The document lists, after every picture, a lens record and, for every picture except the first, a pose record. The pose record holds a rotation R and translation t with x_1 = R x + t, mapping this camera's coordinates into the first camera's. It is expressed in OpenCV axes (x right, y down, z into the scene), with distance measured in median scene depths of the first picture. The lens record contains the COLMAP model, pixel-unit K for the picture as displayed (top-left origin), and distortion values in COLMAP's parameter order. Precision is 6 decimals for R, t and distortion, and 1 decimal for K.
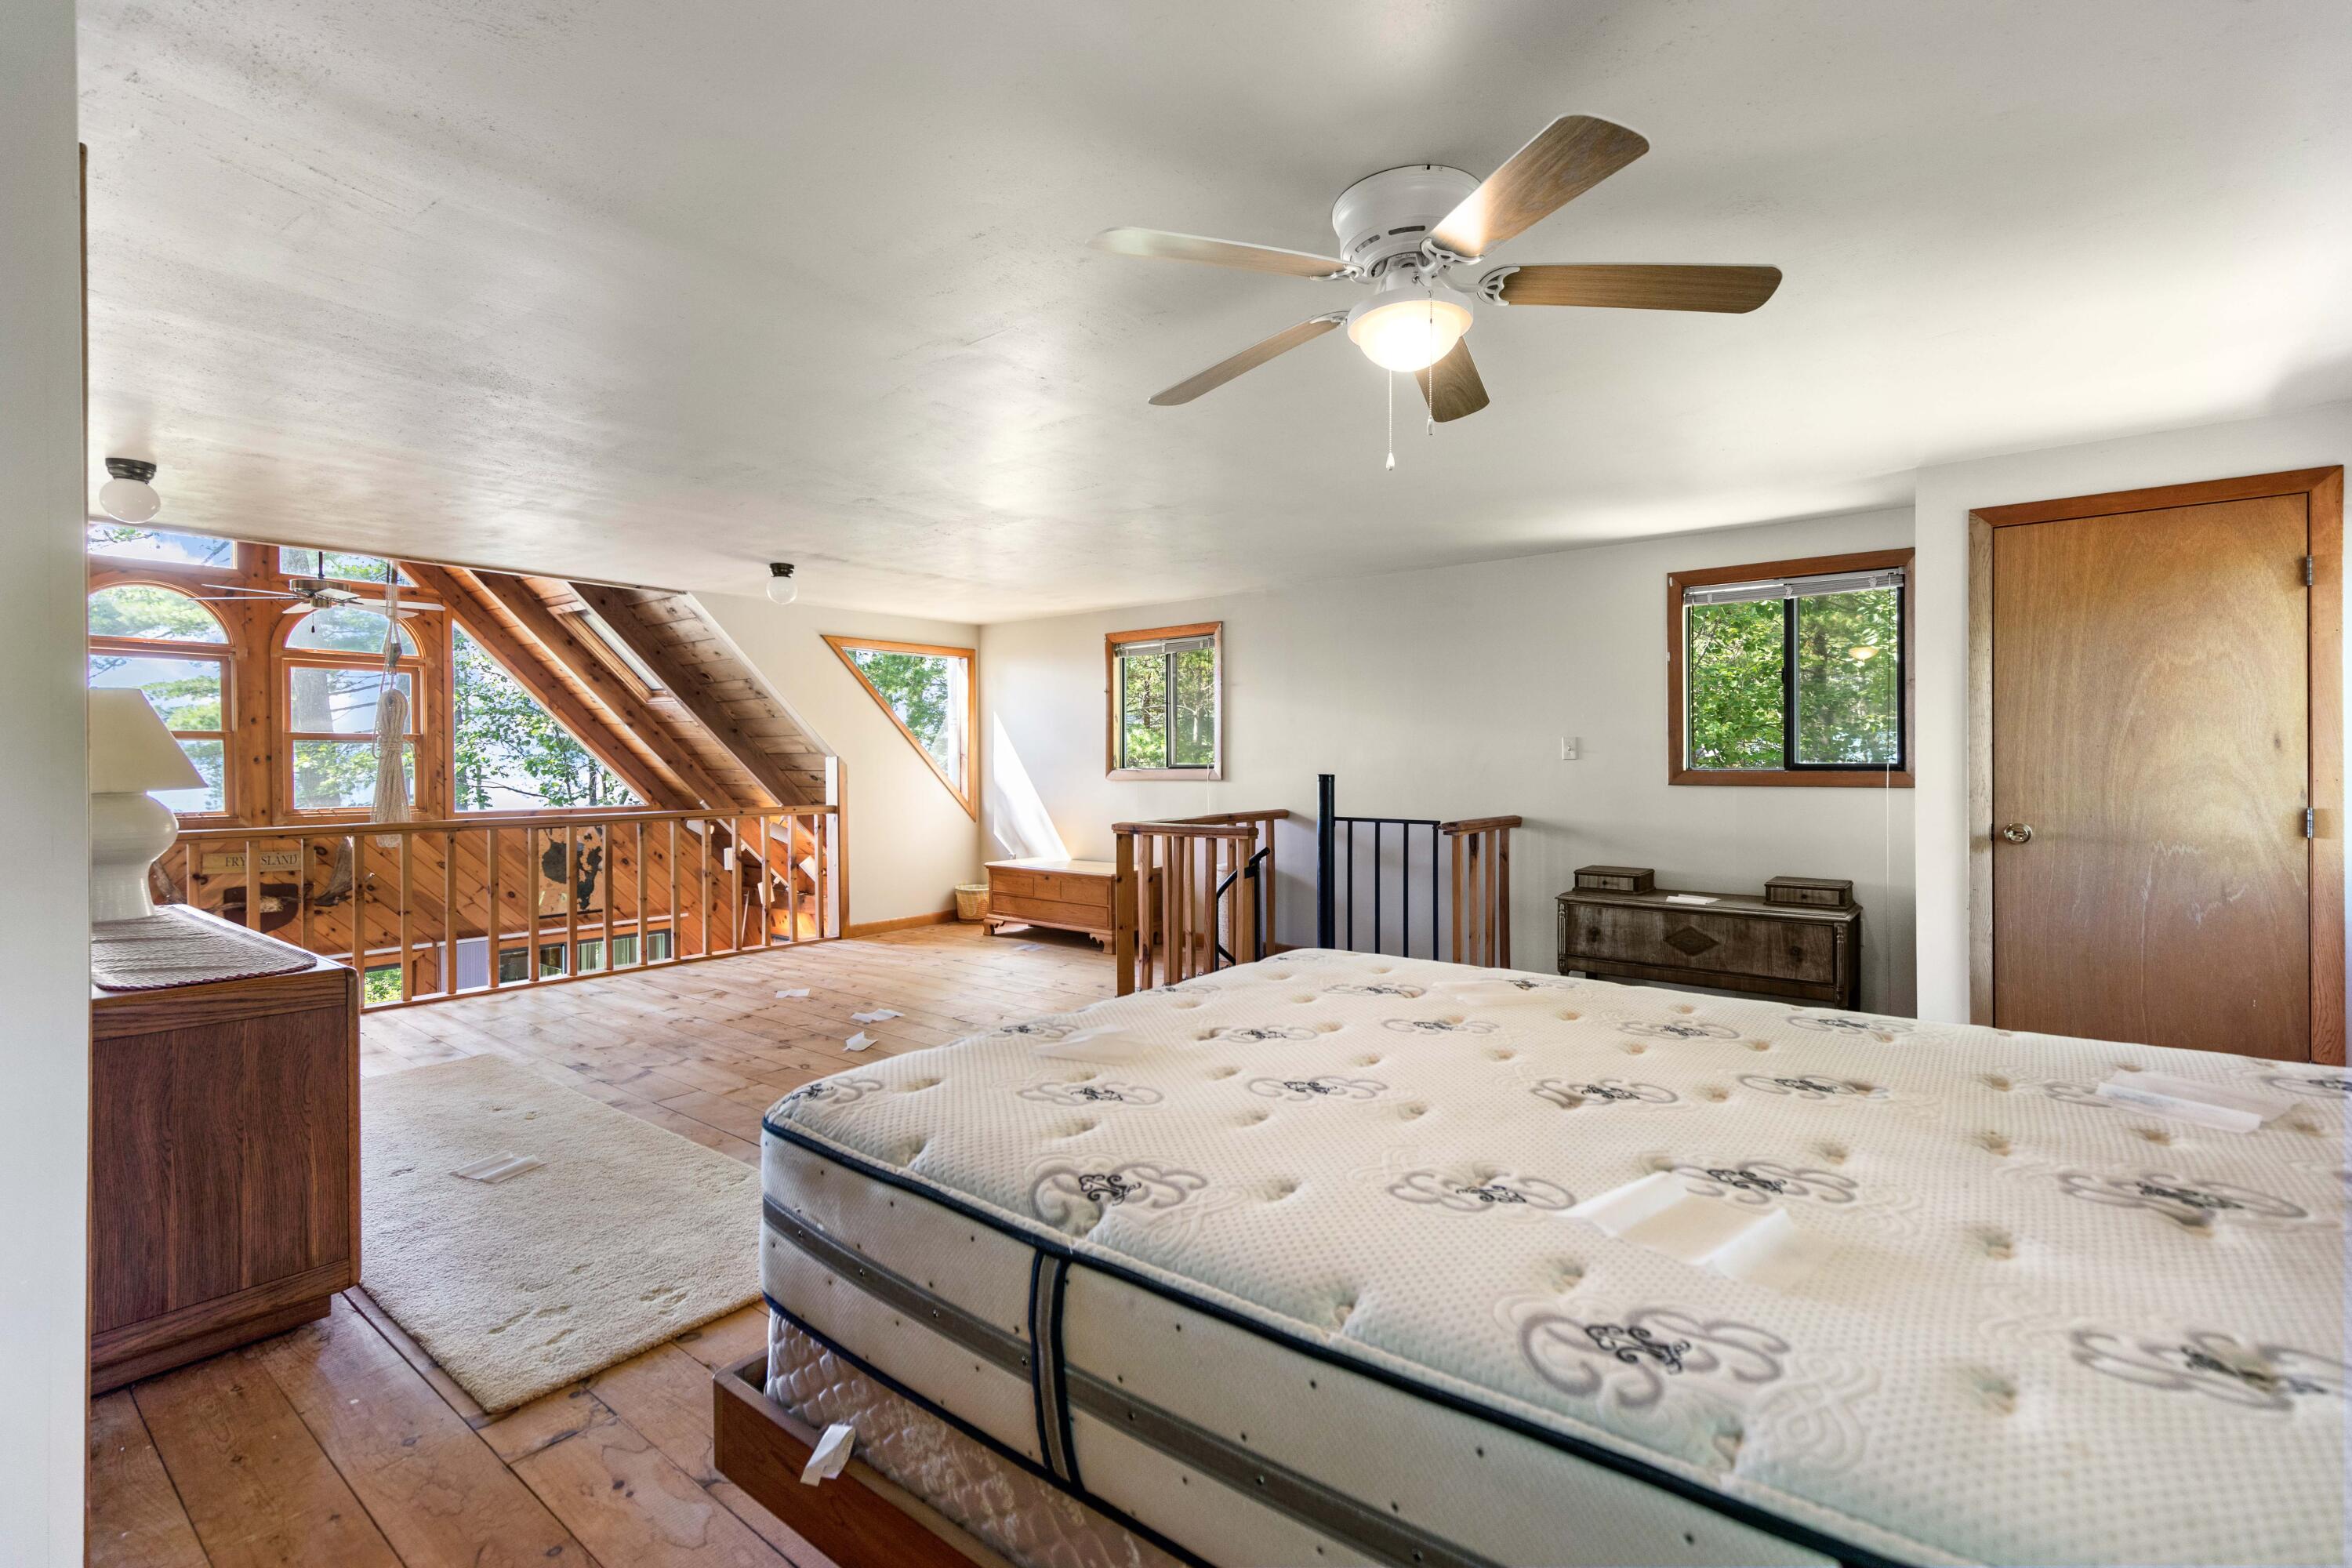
lens RADIAL K [[1056.0, 0, 1194.6], [0, 1056.0, 769.0], [0, 0, 1]] dist [0.004330, -0.001040]
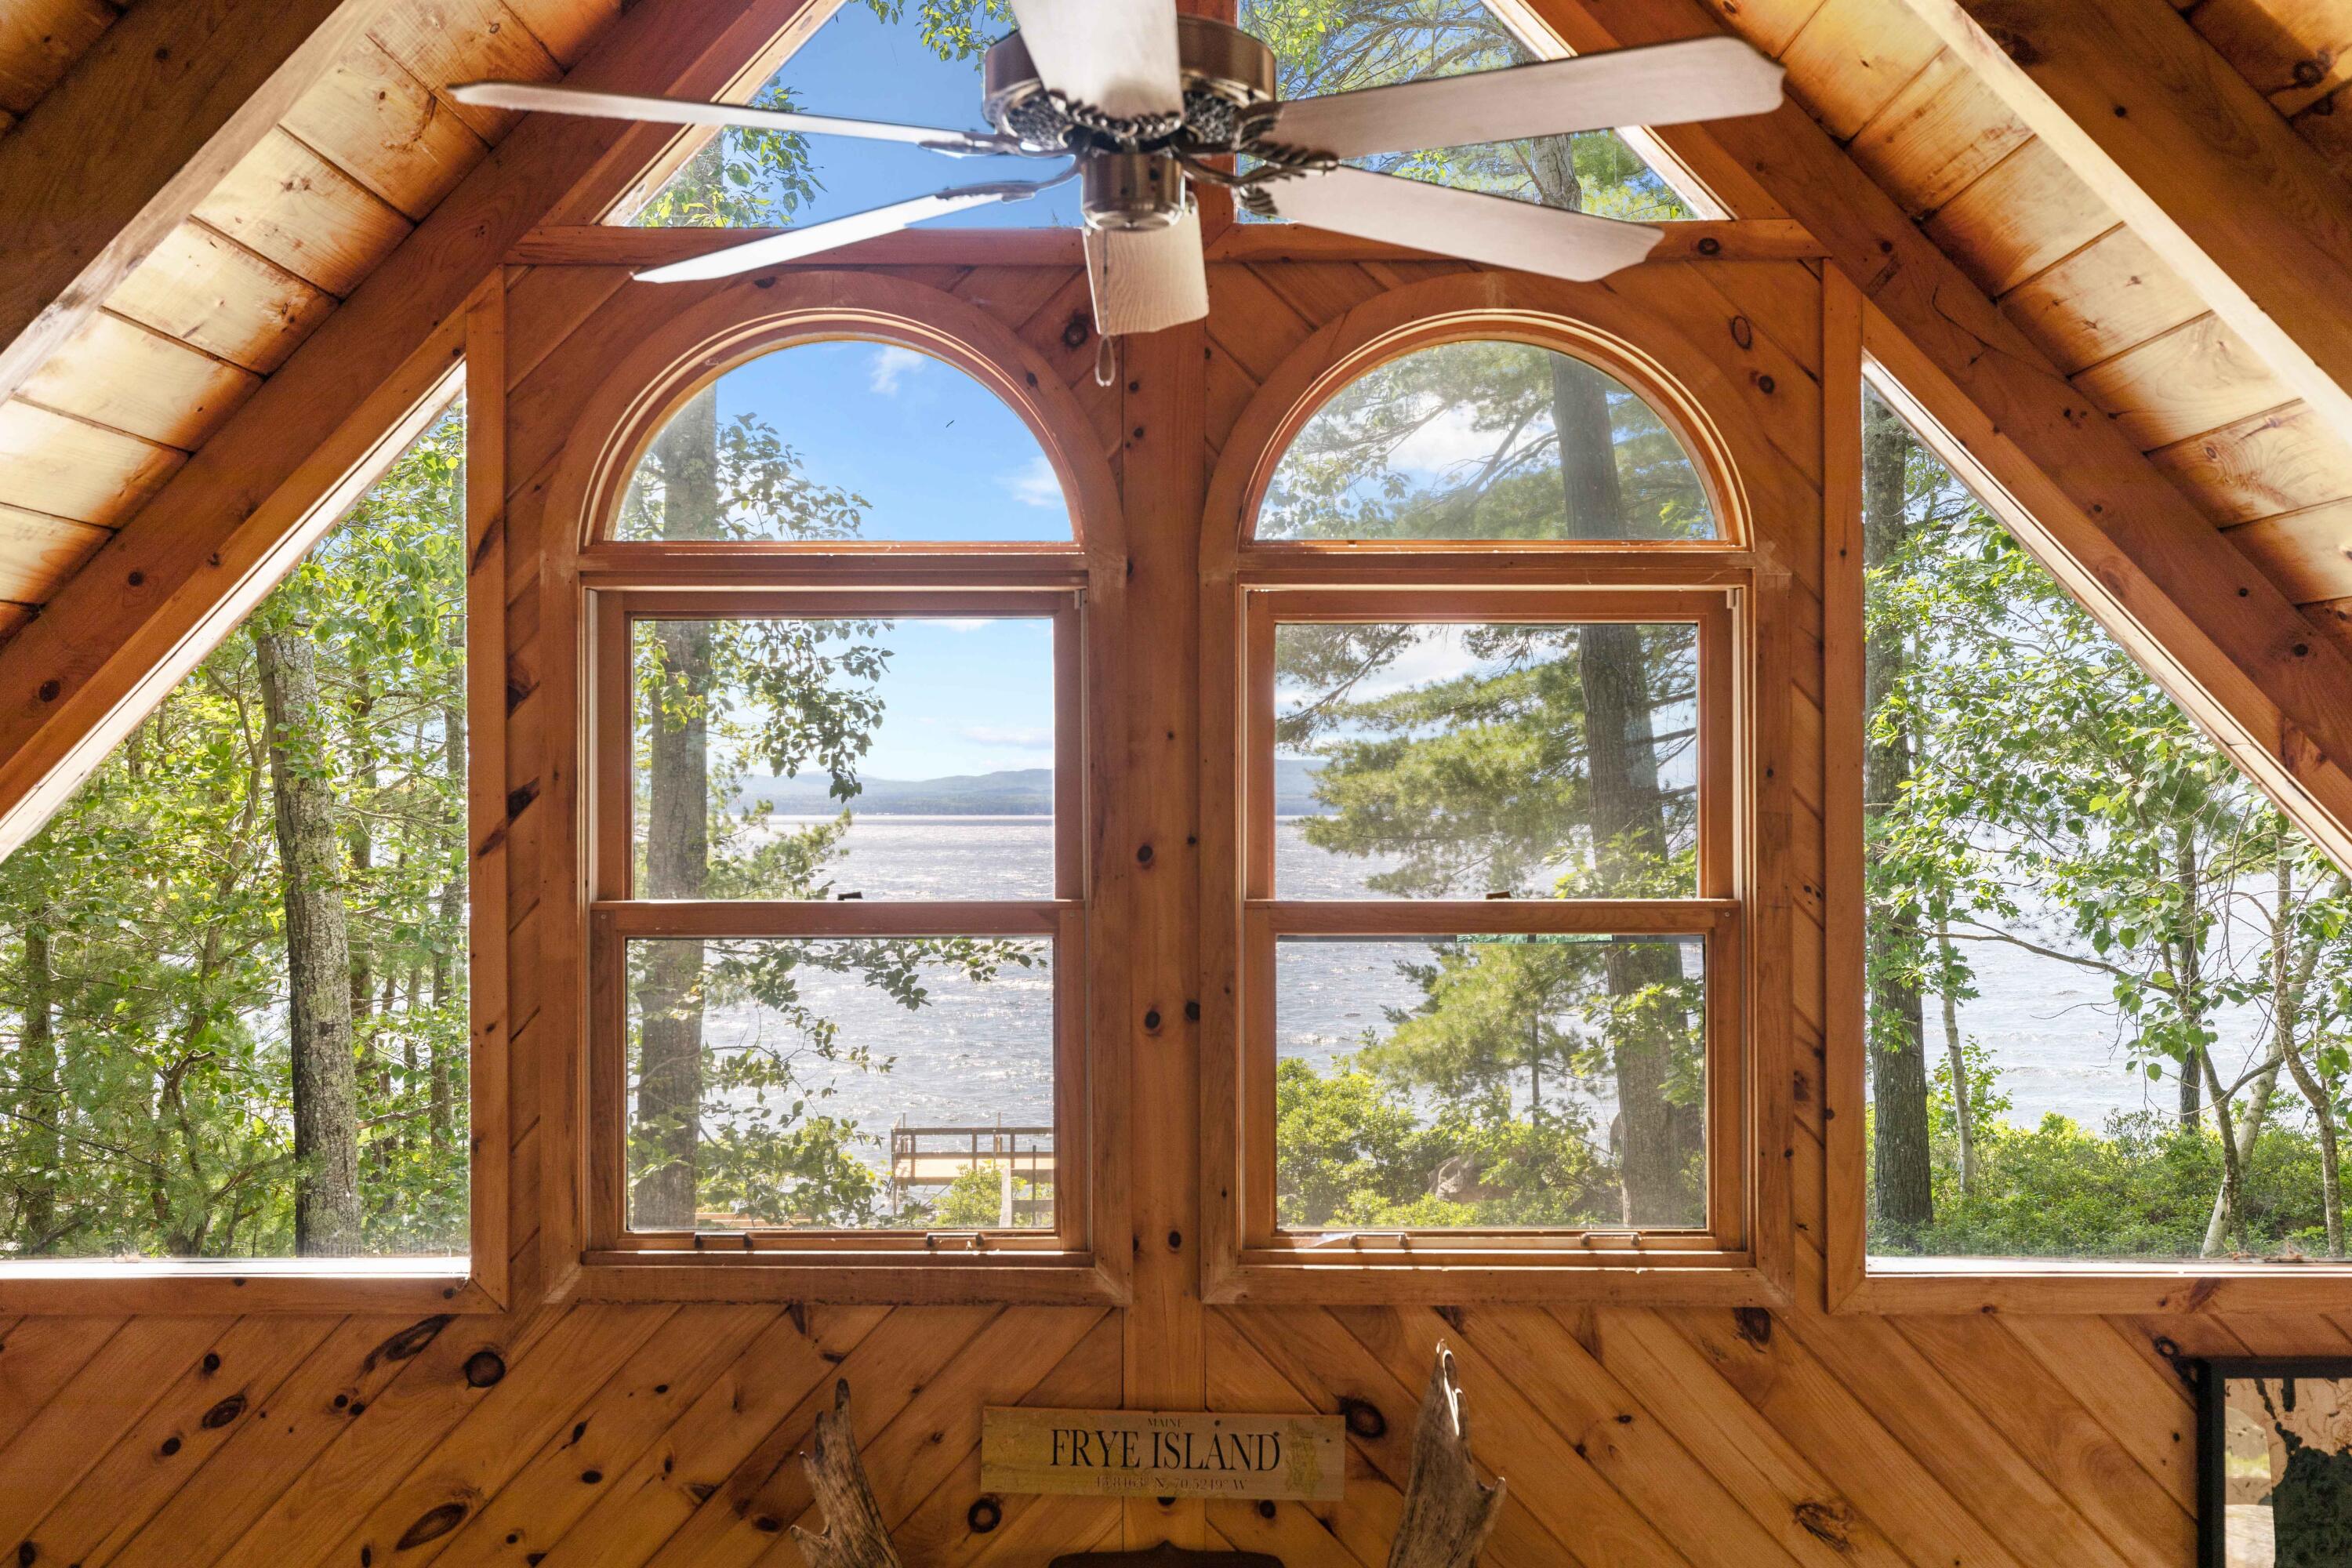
lens RADIAL K [[2245.7, 0, 1180.8], [0, 2245.7, 800.7], [0, 0, 1]] dist [0.009300, 0.000000]
pose [[0.606691, -0.000233, -0.794938, -0.431155], [-0.007356, 0.999955, -0.005907, -0.049333], [0.794904, 0.009432, 0.606662, 0.626281]]
